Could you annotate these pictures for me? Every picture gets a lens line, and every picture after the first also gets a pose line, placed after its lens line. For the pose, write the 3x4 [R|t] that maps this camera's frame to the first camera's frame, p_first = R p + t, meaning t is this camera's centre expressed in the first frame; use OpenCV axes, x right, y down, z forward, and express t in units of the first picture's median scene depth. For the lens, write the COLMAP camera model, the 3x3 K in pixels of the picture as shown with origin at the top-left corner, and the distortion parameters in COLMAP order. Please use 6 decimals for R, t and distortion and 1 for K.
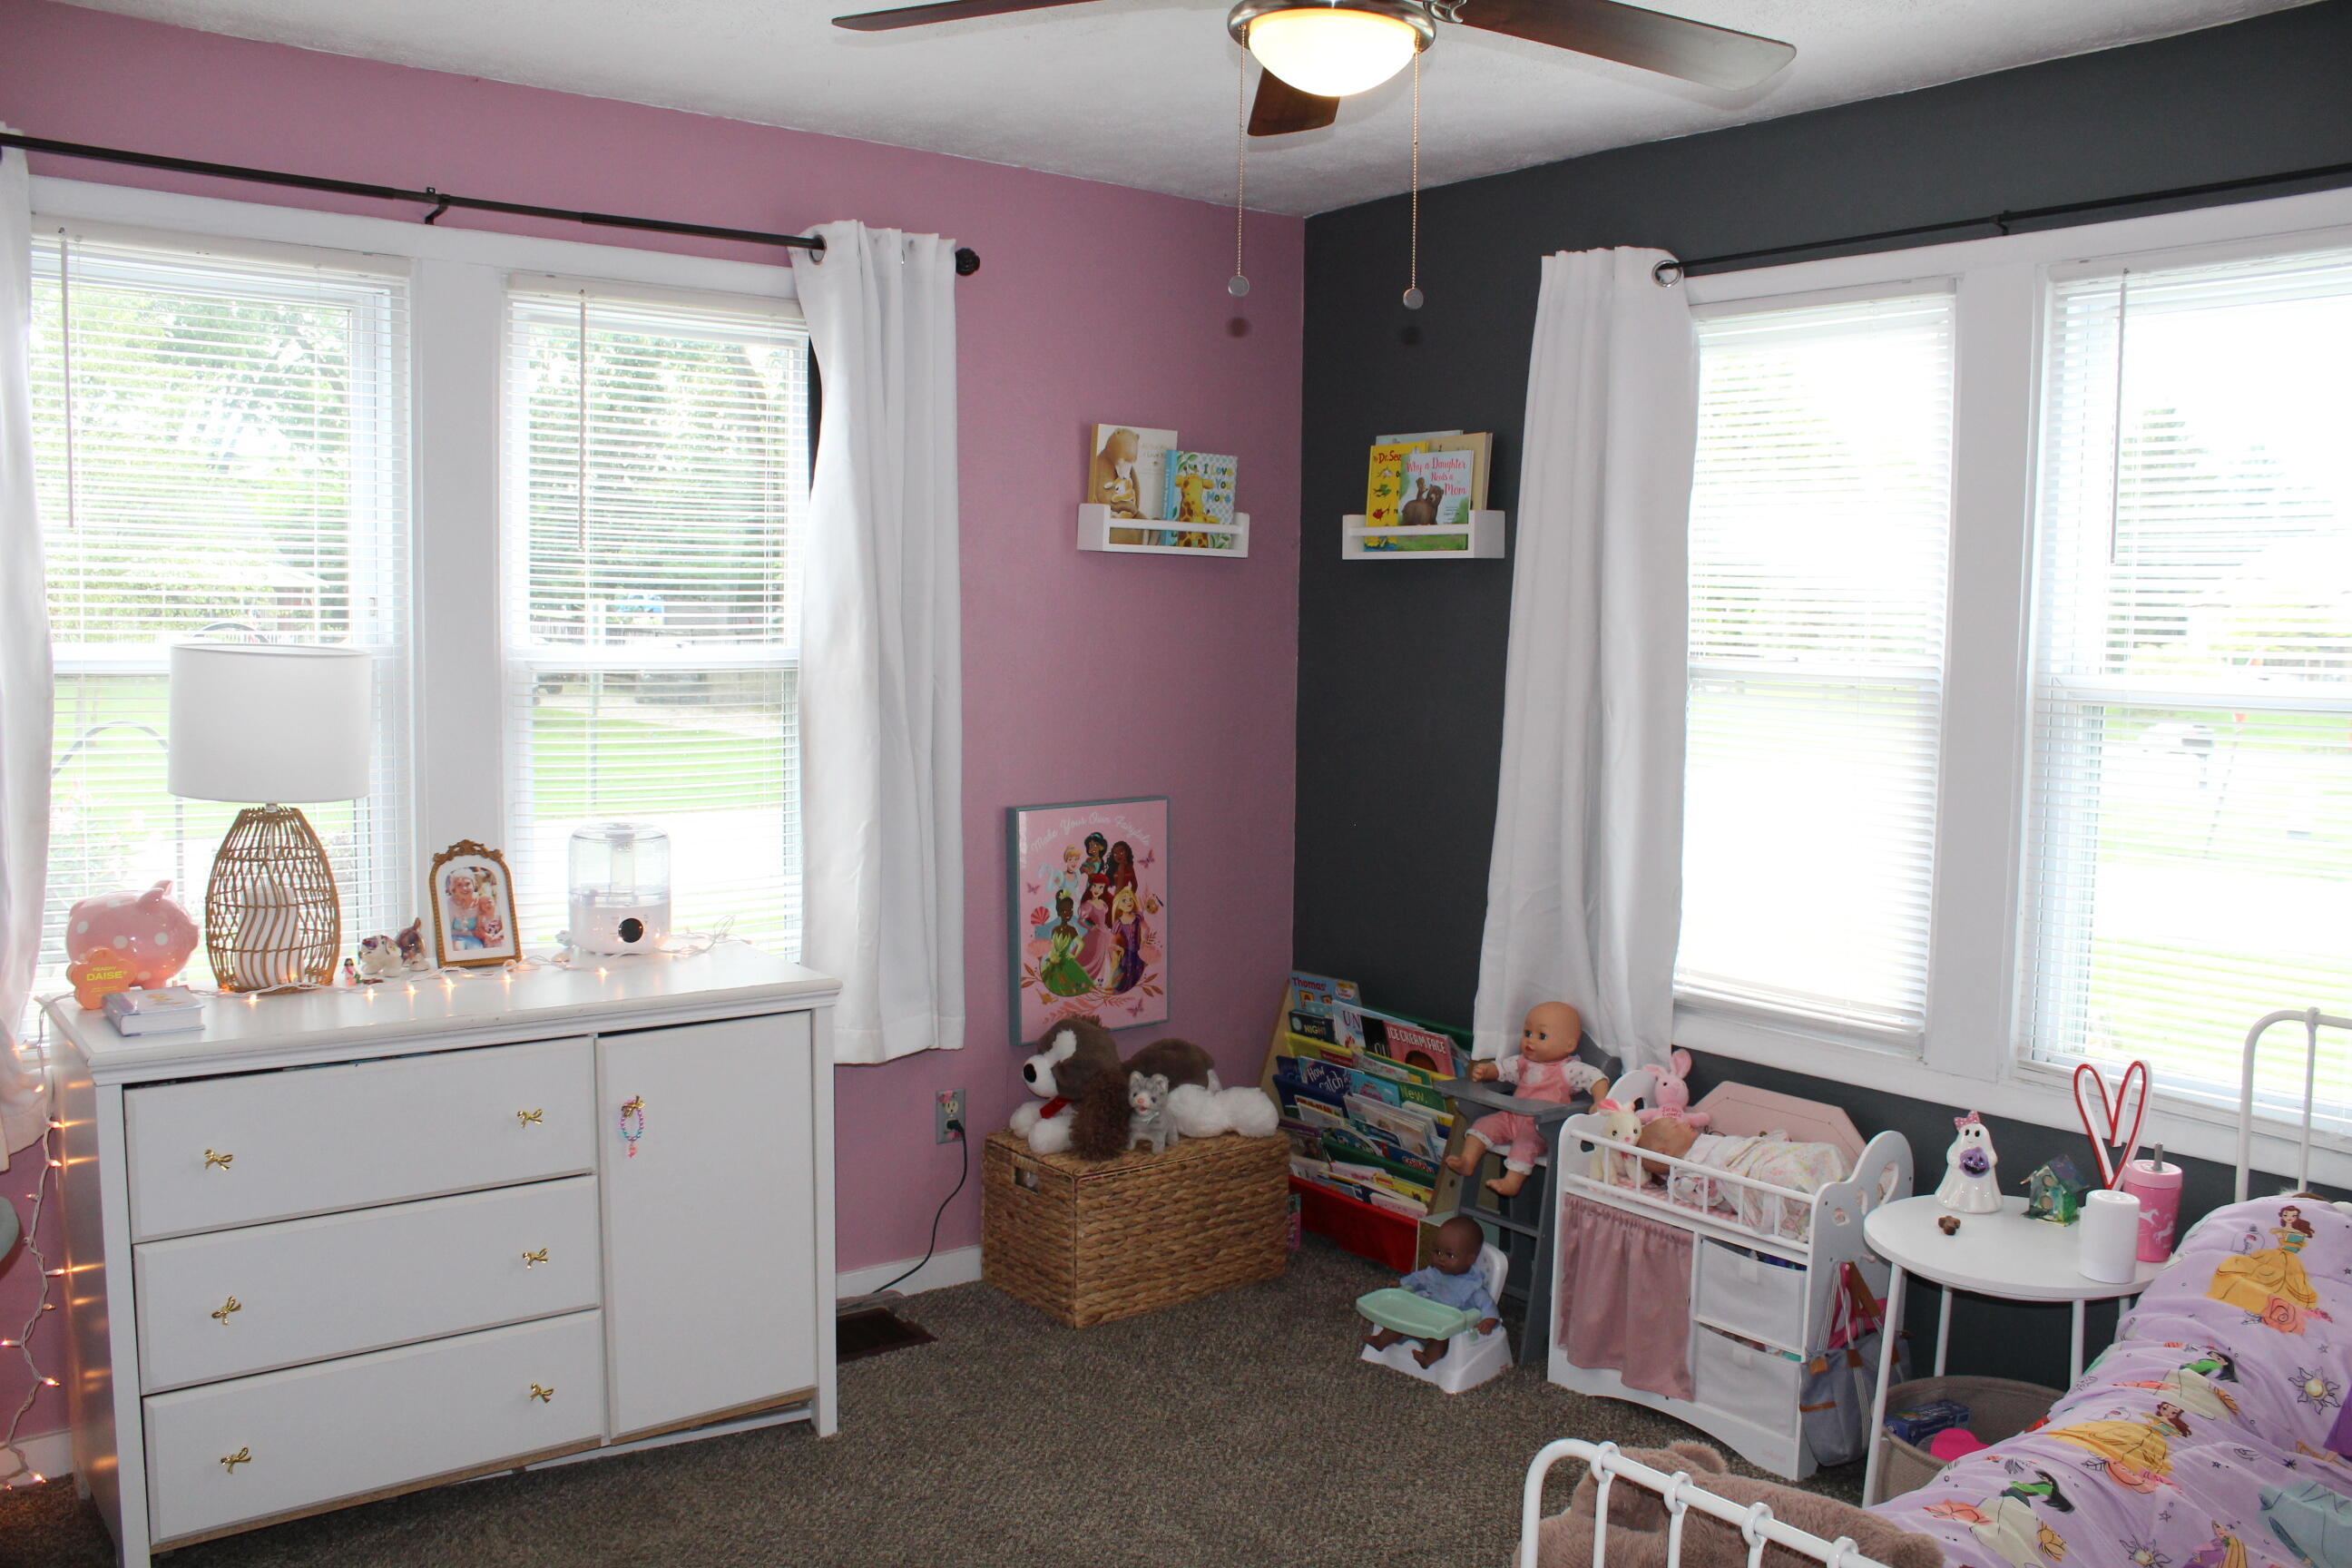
lens RADIAL K [[1956.4, 0, 1182.4], [0, 1956.4, 791.4], [0, 0, 1]] dist [-0.166119, 0.145212]
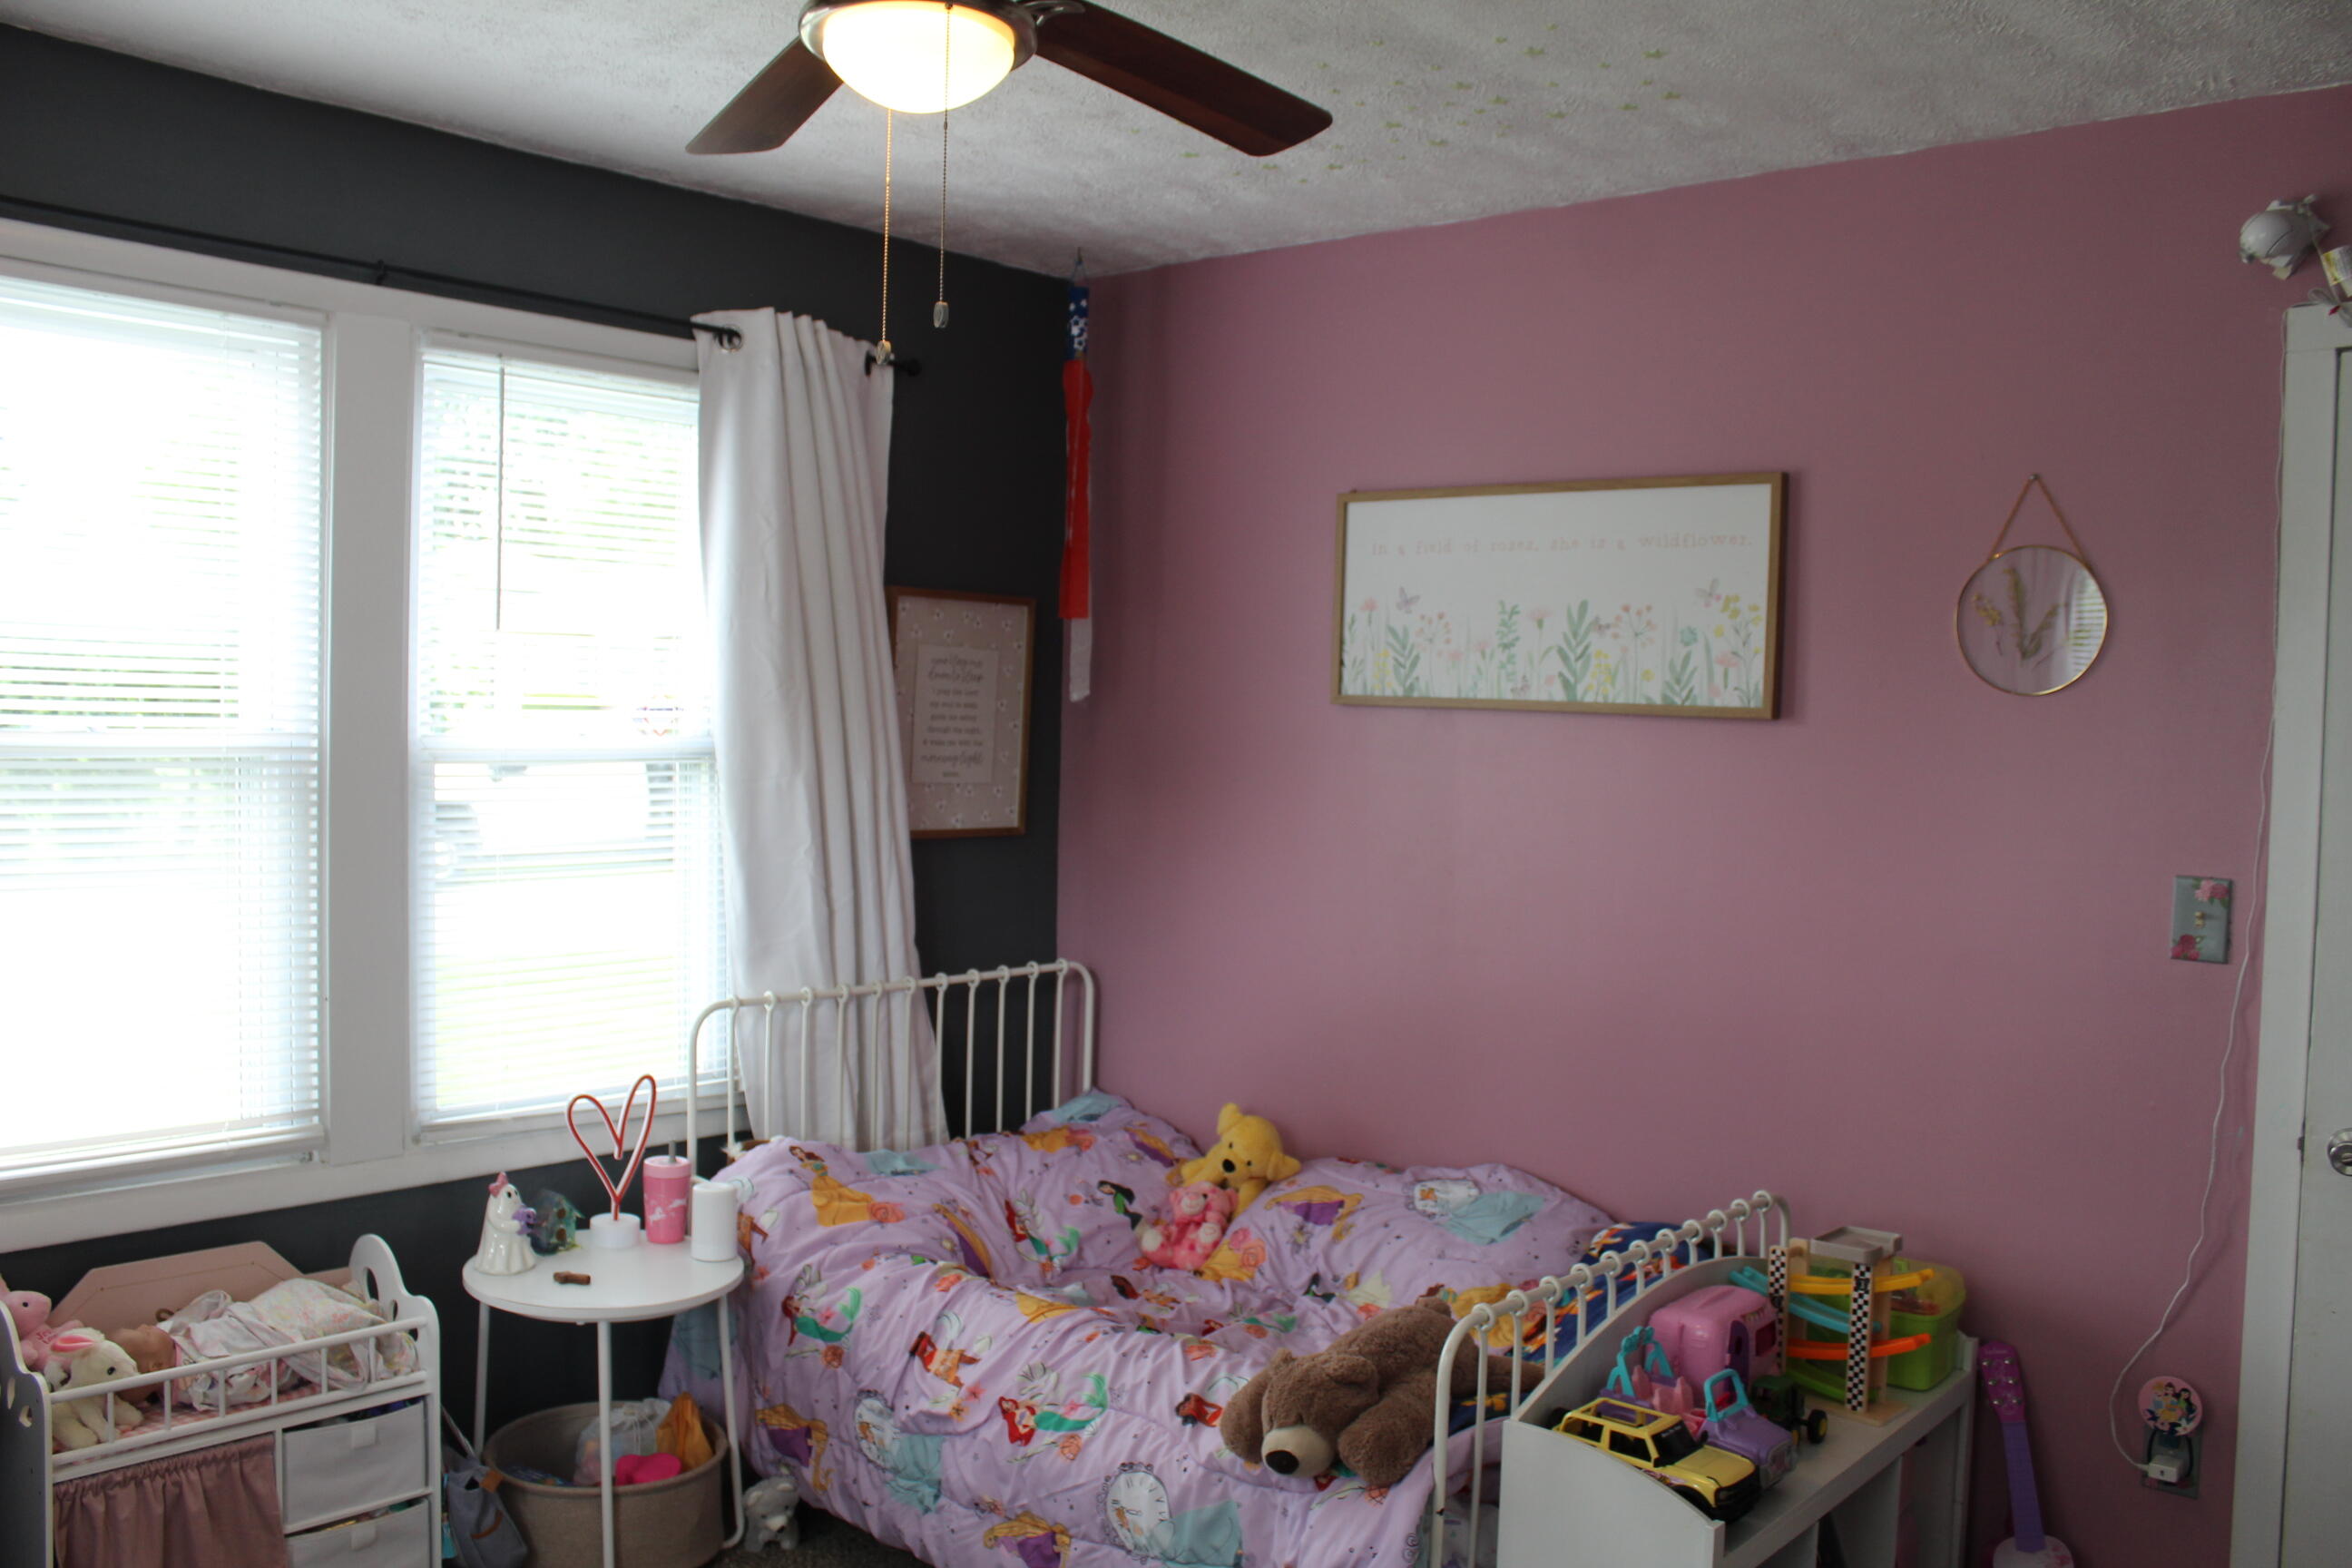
lens RADIAL K [[1956.4, 0, 1182.4], [0, 1956.4, 791.4], [0, 0, 1]] dist [-0.166119, 0.145212]
pose [[-0.167095, -0.069284, 0.983503, -0.590672], [0.058074, 0.995104, 0.079968, -0.087874], [-0.984229, 0.070478, -0.162253, 0.754162]]
